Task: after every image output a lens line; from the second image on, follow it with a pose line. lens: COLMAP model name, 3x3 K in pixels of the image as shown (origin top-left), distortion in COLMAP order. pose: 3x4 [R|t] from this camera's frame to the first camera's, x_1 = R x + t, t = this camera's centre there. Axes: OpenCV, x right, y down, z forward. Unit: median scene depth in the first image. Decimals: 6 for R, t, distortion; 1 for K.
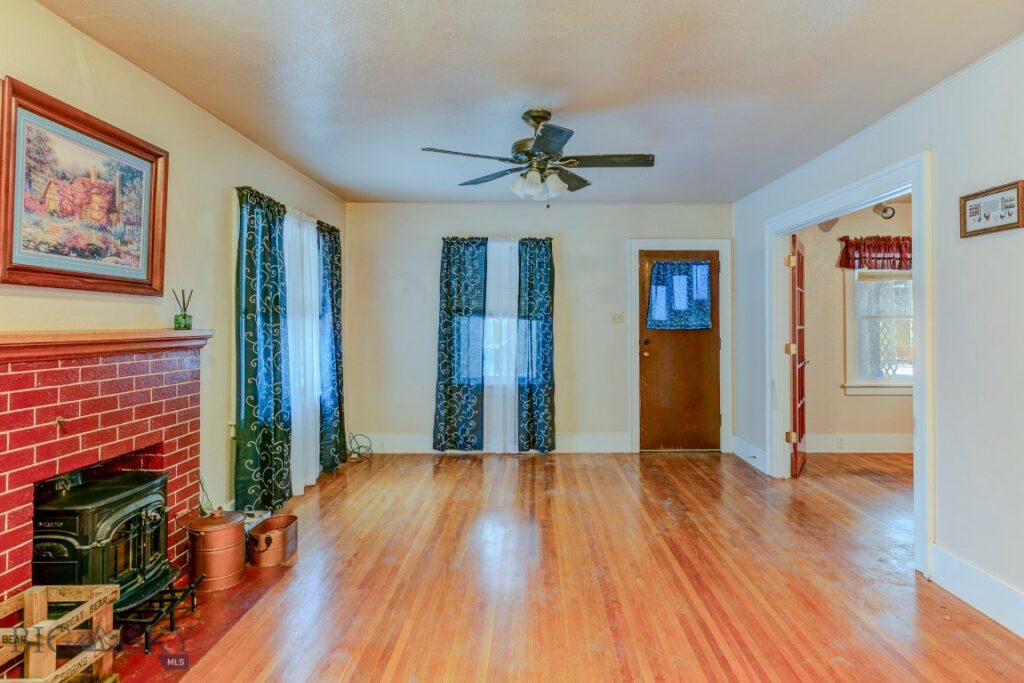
lens RADIAL K [[556.7, 0, 509.4], [0, 556.7, 322.6], [0, 0, 1]] dist [-0.004725, 0.001101]
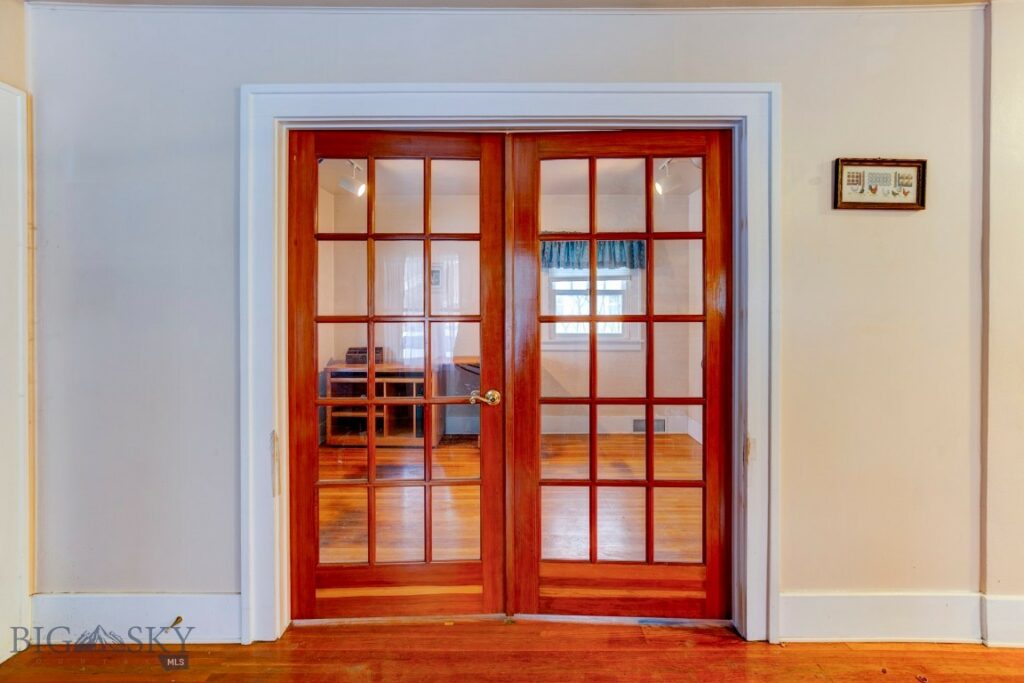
lens RADIAL K [[481.8, 0, 514.9], [0, 481.8, 310.8], [0, 0, 1]] dist [-0.001429, 0.000891]
pose [[-0.040526, 0.001873, 0.999177, 0.082156], [-0.001421, 0.999997, -0.001932, 0.003342], [-0.999177, -0.001499, -0.040523, 1.137692]]
